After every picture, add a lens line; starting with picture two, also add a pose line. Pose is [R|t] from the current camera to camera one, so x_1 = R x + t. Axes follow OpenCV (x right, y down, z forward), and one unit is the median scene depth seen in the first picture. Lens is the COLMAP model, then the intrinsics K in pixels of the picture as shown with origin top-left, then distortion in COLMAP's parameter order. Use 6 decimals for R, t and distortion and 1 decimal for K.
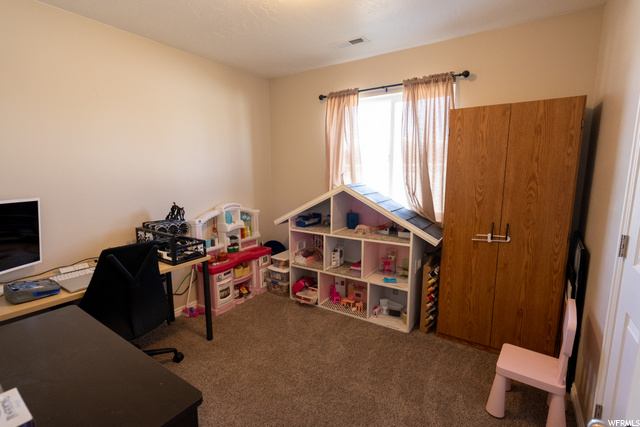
lens RADIAL K [[314.2, 0, 299.1], [0, 314.2, 214.7], [0, 0, 1]] dist [-0.002040, 0.000486]
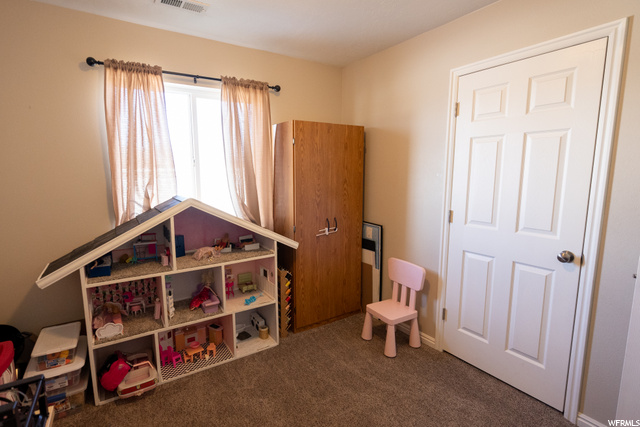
lens RADIAL K [[314.2, 0, 299.1], [0, 314.2, 214.7], [0, 0, 1]] dist [-0.002040, 0.000486]
pose [[0.380017, -0.123547, 0.916691, -0.482682], [0.143113, 0.986959, 0.073689, -0.083794], [-0.913841, 0.103188, 0.392743, 0.538266]]
